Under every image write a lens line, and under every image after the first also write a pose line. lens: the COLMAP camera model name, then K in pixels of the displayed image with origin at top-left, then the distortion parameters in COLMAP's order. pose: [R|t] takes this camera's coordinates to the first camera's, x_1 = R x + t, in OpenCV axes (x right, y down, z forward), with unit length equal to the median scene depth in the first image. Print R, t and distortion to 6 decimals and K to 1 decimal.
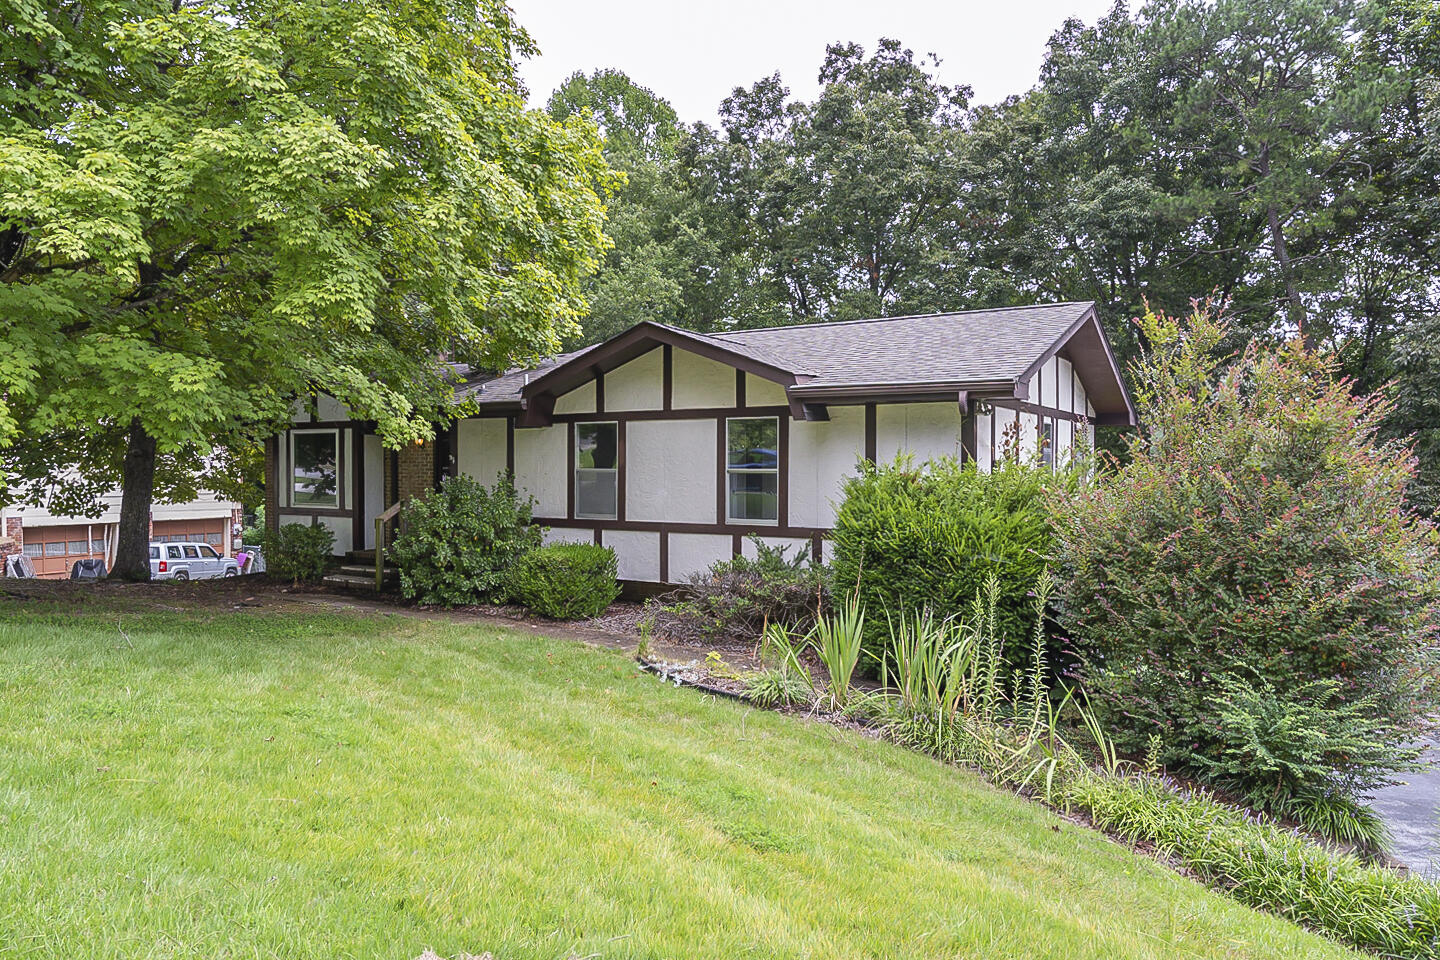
lens RADIAL K [[963.8, 0, 715.0], [0, 963.8, 480.7], [0, 0, 1]] dist [-0.000486, -0.005691]
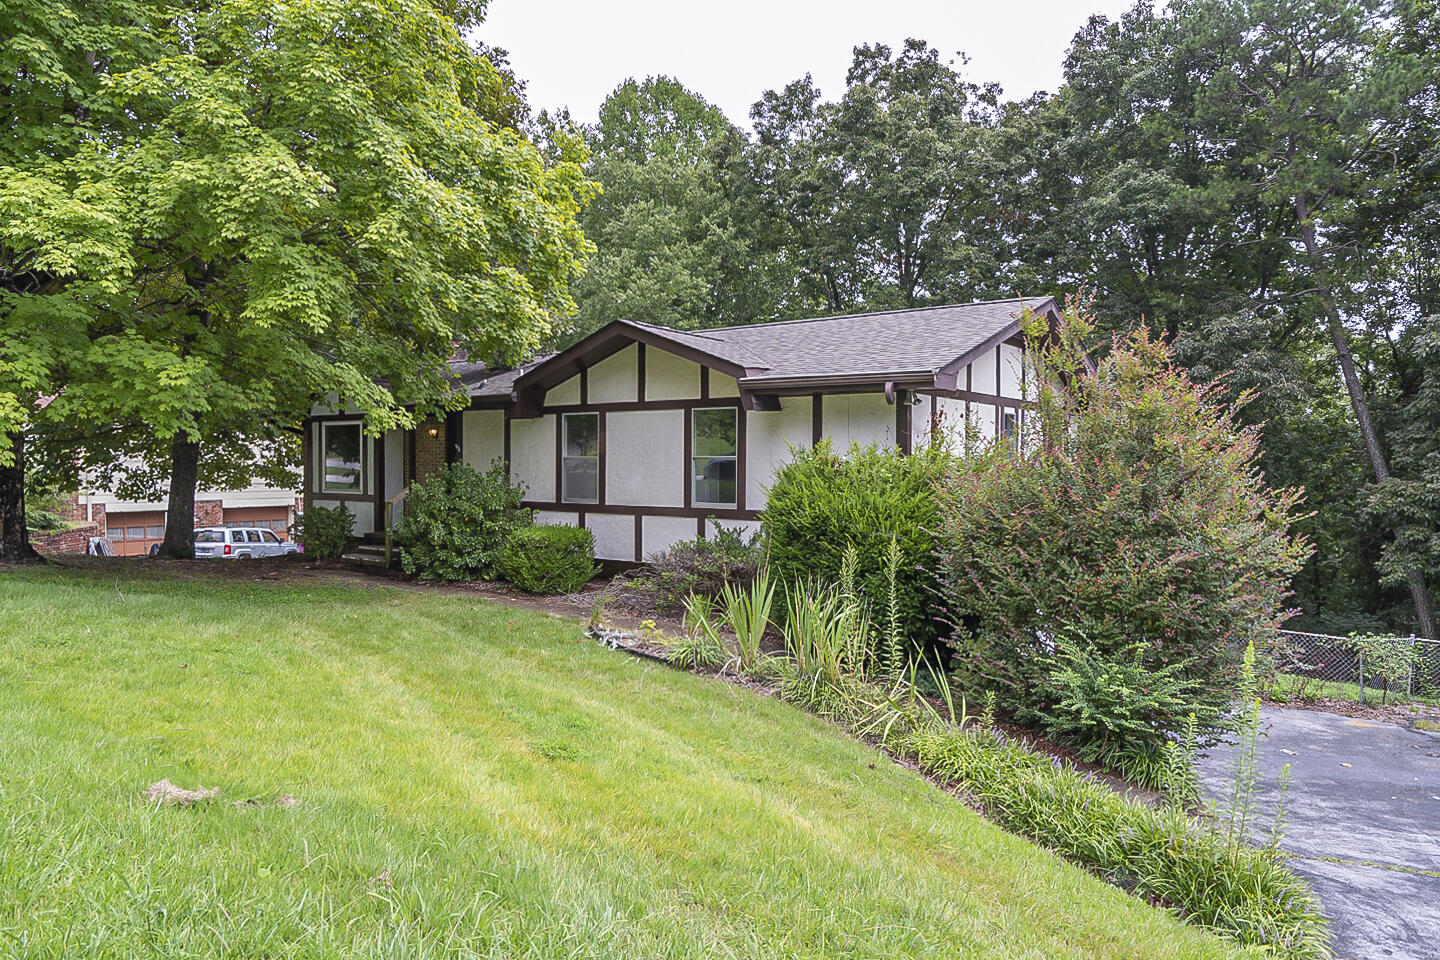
lens RADIAL K [[963.8, 0, 725.4], [0, 963.8, 476.4], [0, 0, 1]] dist [-0.000486, -0.005691]
pose [[0.996882, 0.002746, -0.078853, 0.164824], [-0.002775, 0.999996, -0.000270, 0.012998], [0.078852, 0.000488, 0.996886, -0.085784]]
